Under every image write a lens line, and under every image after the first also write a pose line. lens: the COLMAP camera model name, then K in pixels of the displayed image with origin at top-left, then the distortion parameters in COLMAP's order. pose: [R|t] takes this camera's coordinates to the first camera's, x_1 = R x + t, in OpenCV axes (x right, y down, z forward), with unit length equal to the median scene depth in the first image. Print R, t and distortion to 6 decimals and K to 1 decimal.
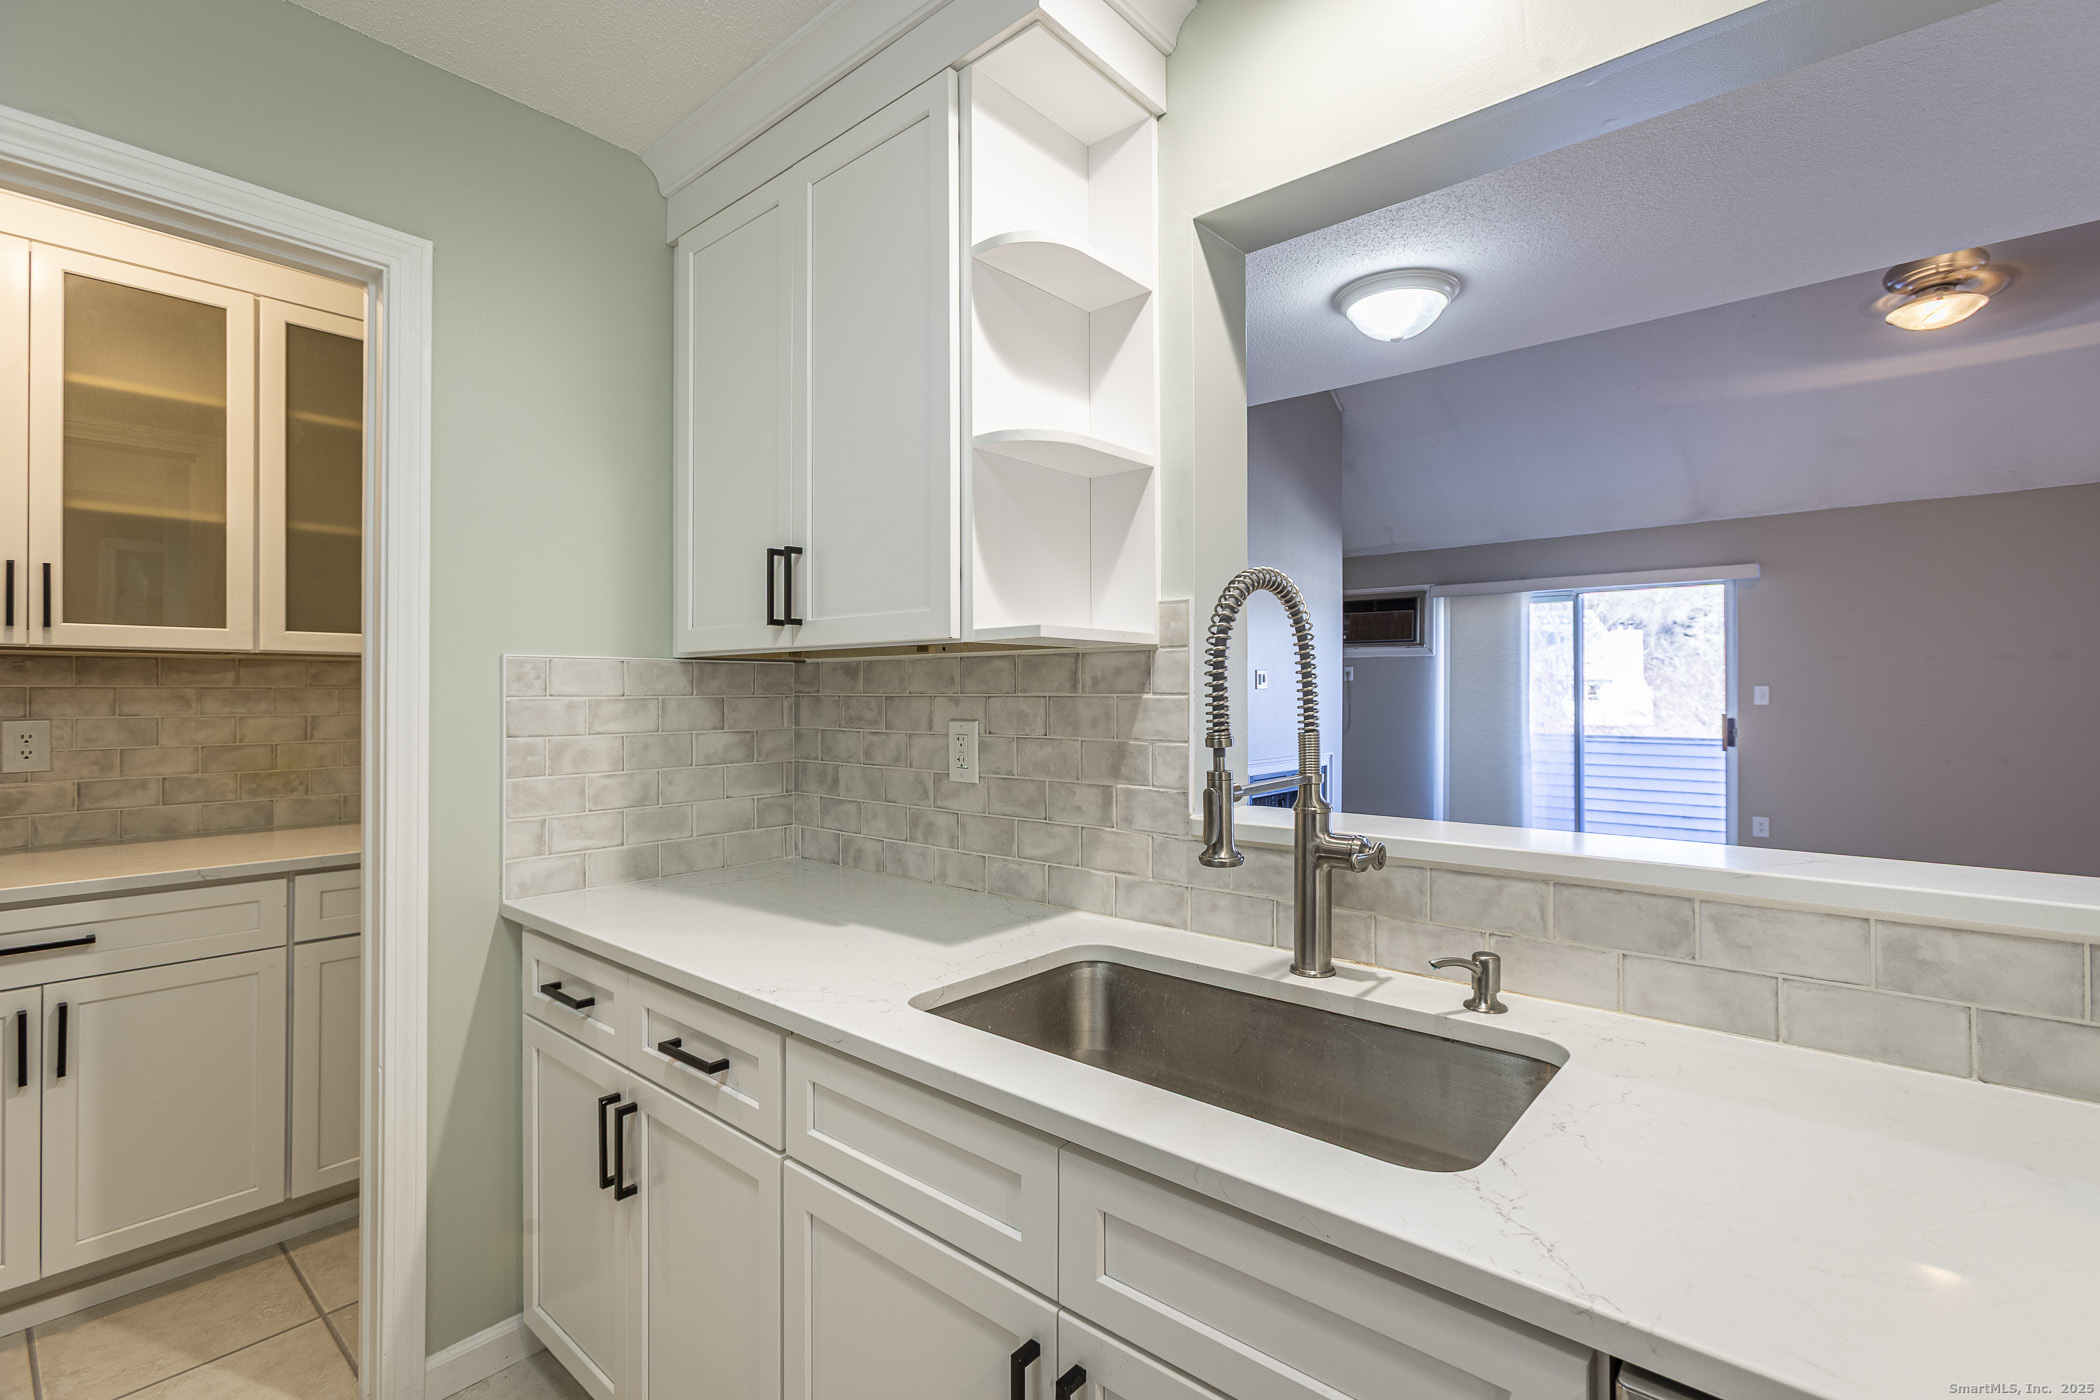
lens RADIAL K [[926.3, 0, 1062.7], [0, 926.3, 698.7], [0, 0, 1]] dist [-0.005989, 0.003253]
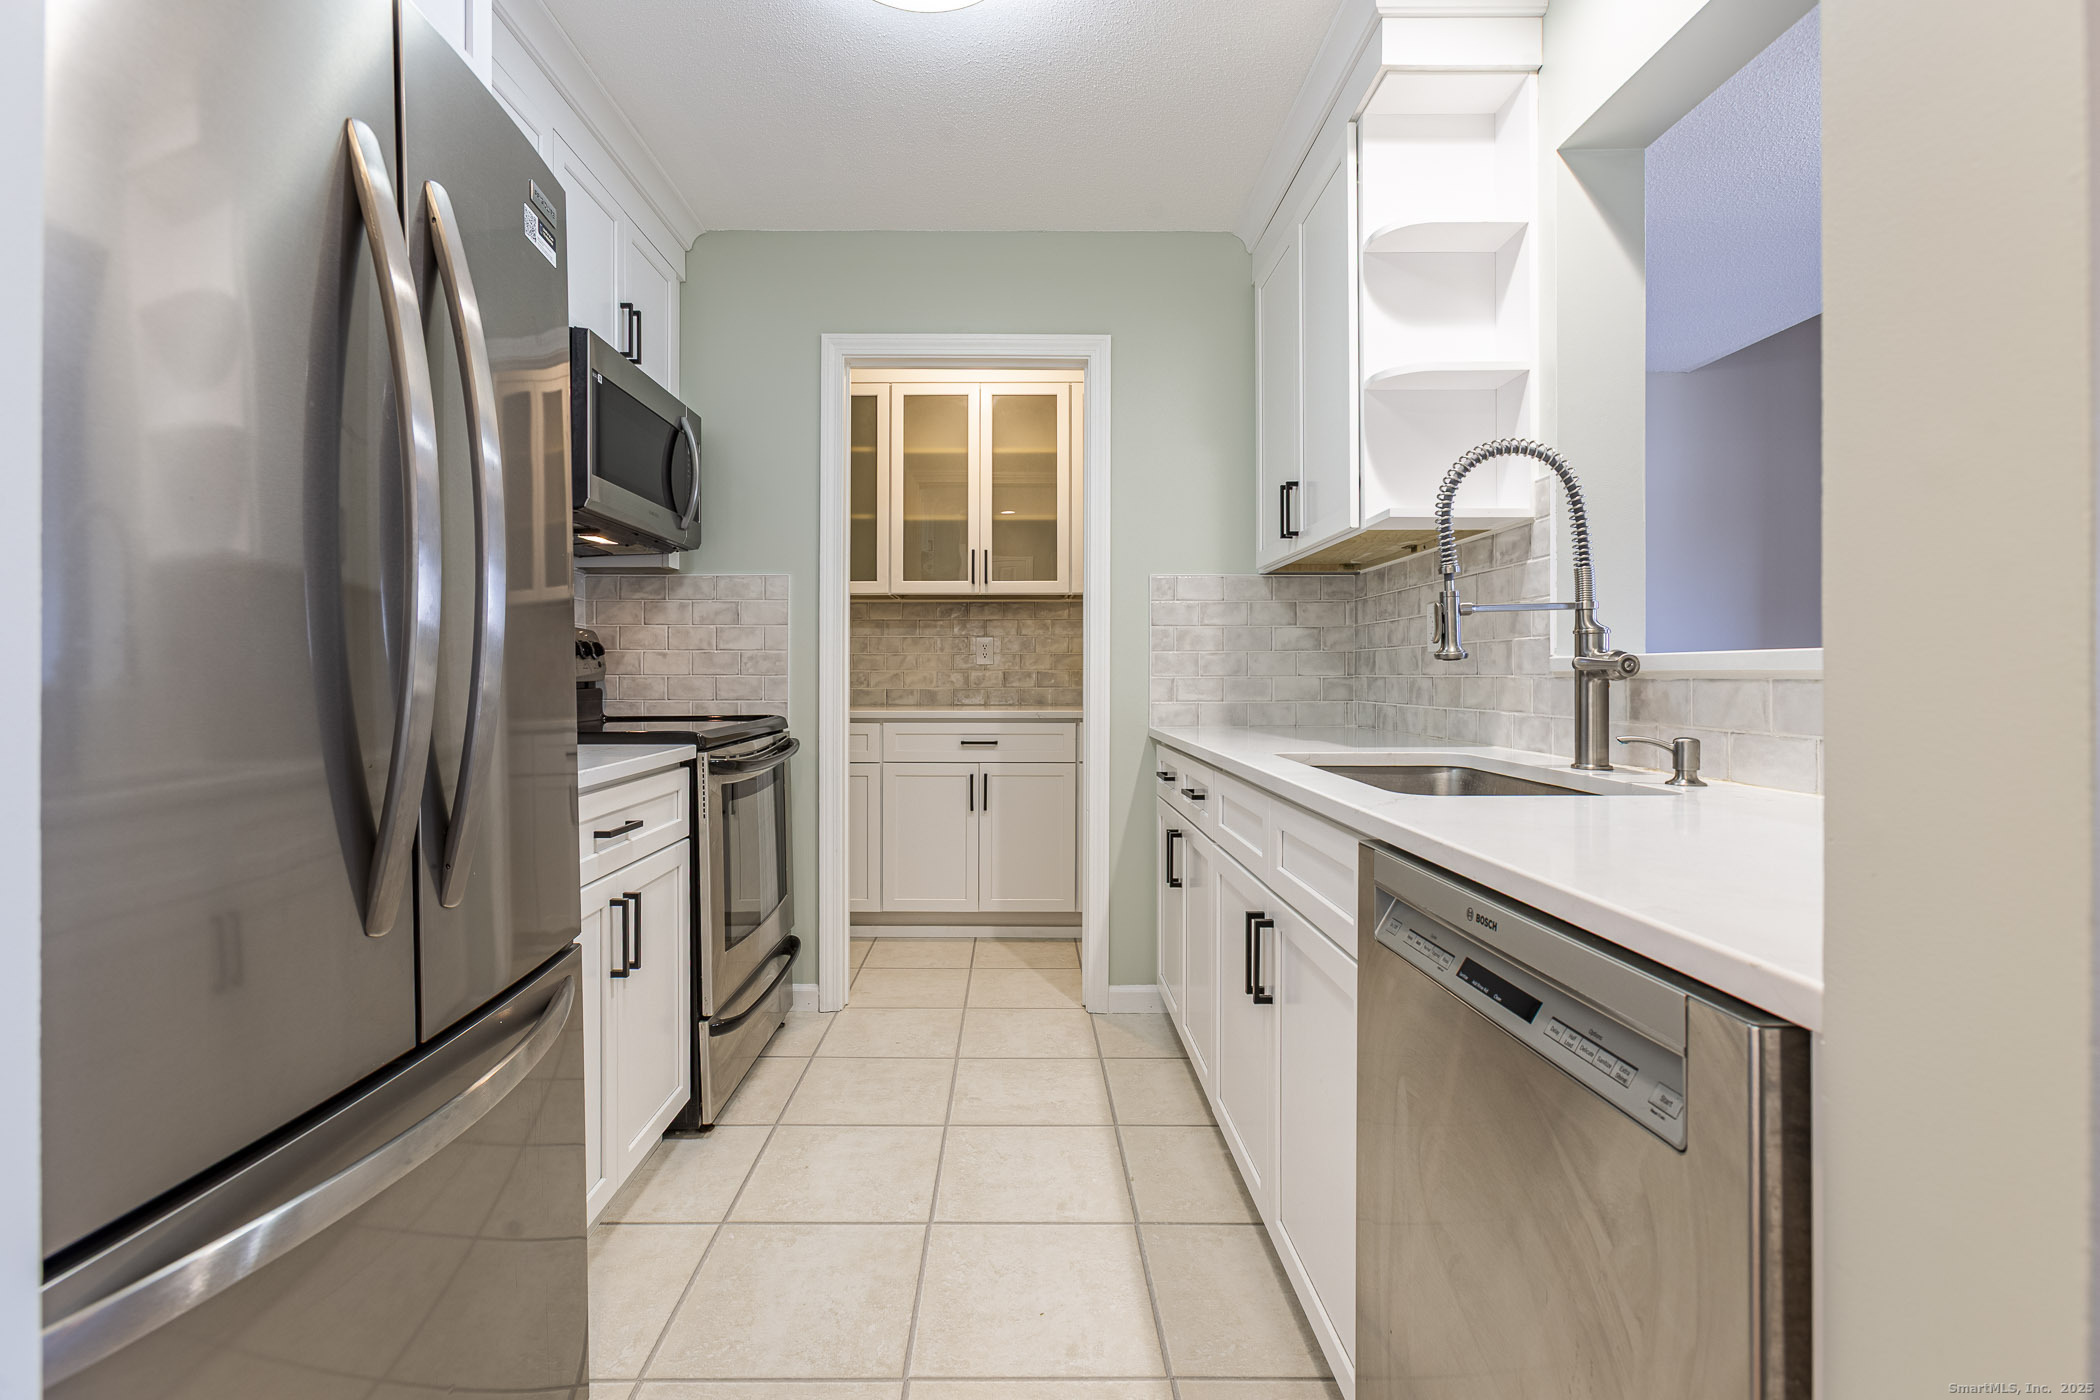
lens RADIAL K [[926.3, 0, 1042.6], [0, 926.3, 679.6], [0, 0, 1]] dist [-0.005989, 0.003253]
pose [[0.667600, 0.008672, -0.744469, 0.471326], [-0.000013, 0.999932, 0.011636, 0.114306], [0.744520, -0.007759, 0.667555, -0.224743]]
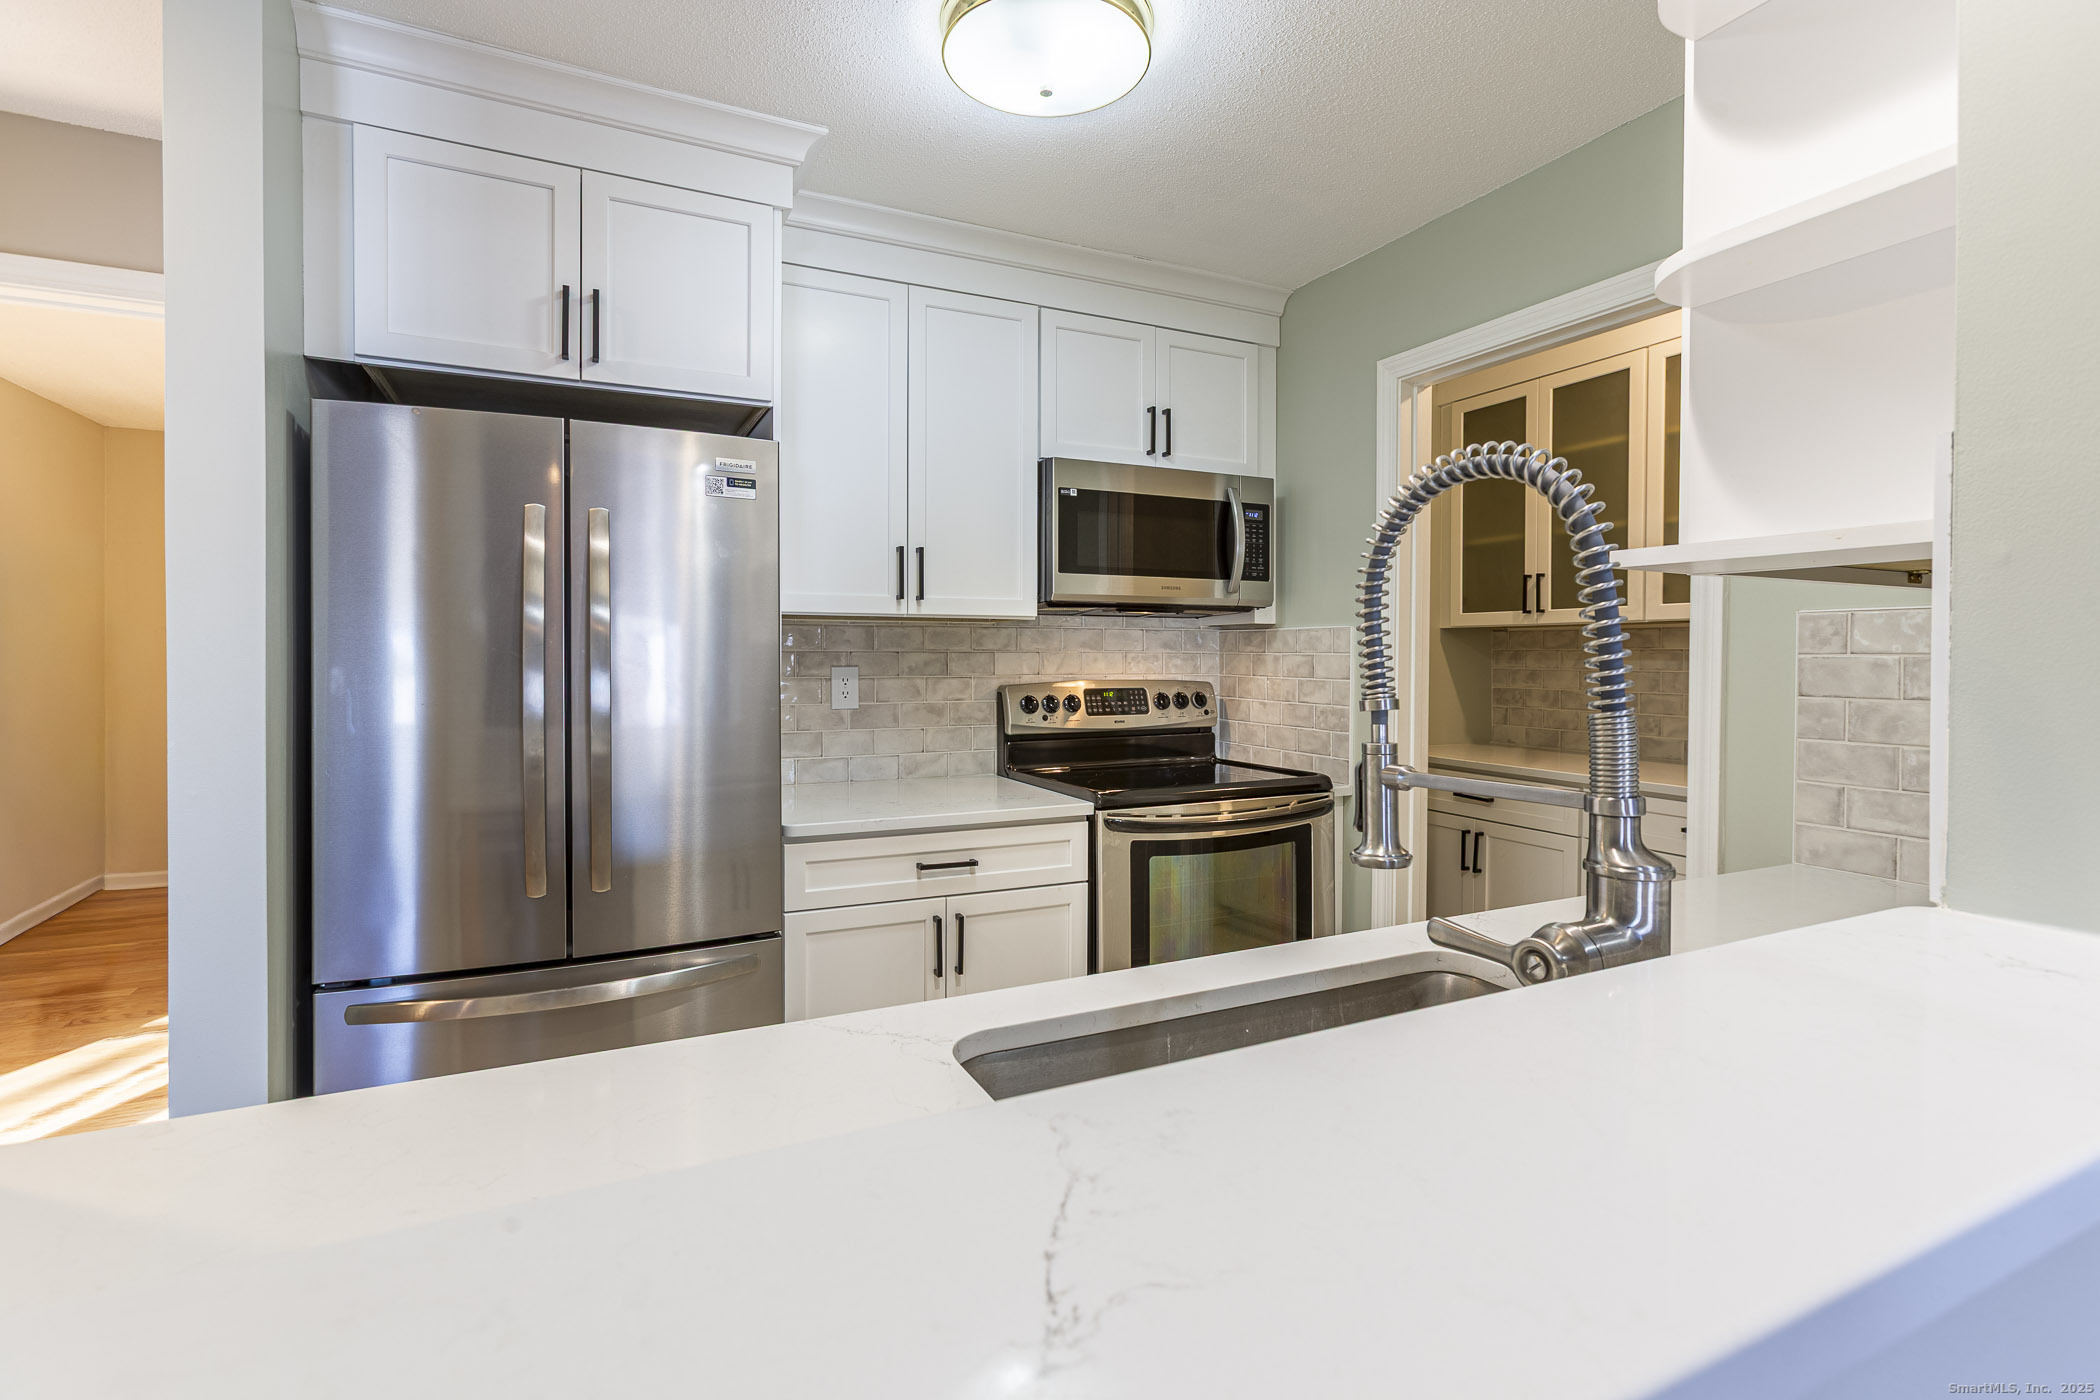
lens RADIAL K [[926.3, 0, 1050.1], [0, 926.3, 687.6], [0, 0, 1]] dist [-0.005989, 0.003253]
pose [[-0.358492, 0.028148, -0.933108, 0.576372], [-0.007157, 0.999433, 0.032898, 0.006197], [0.933505, 0.018472, -0.358088, 0.596305]]
